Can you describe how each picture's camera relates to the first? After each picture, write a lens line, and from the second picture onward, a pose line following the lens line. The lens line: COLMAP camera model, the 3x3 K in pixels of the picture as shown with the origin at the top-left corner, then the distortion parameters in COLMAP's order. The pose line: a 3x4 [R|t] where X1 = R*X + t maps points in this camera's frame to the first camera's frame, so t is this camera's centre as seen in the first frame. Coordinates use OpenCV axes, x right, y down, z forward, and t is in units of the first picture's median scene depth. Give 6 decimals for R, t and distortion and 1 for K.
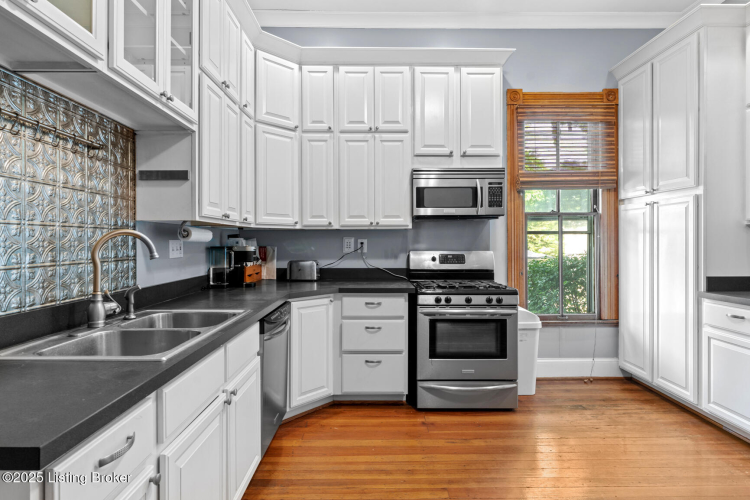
lens RADIAL K [[394.2, 0, 376.5], [0, 394.2, 245.4], [0, 0, 1]] dist [-0.000580, 0.000867]
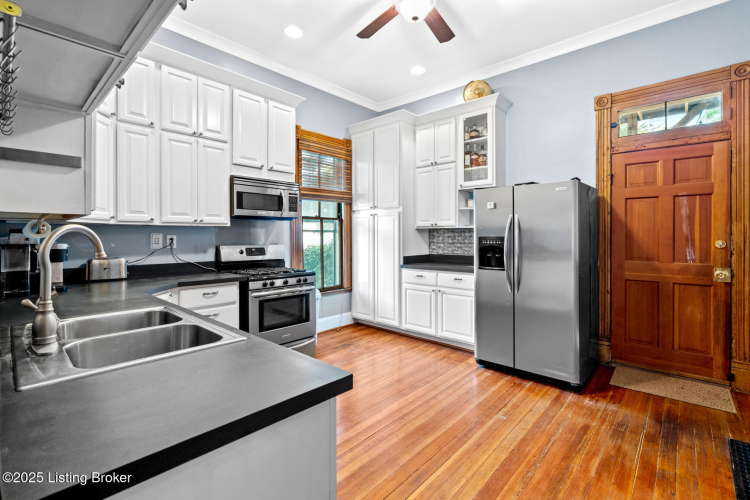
lens RADIAL K [[342.2, 0, 375.2], [0, 342.2, 237.8], [0, 0, 1]] dist [-0.000933, 0.000163]
pose [[0.681433, -0.002037, 0.731878, -0.361173], [0.006149, 0.999977, -0.002942, -0.003510], [-0.731855, 0.006505, 0.681429, 0.002459]]
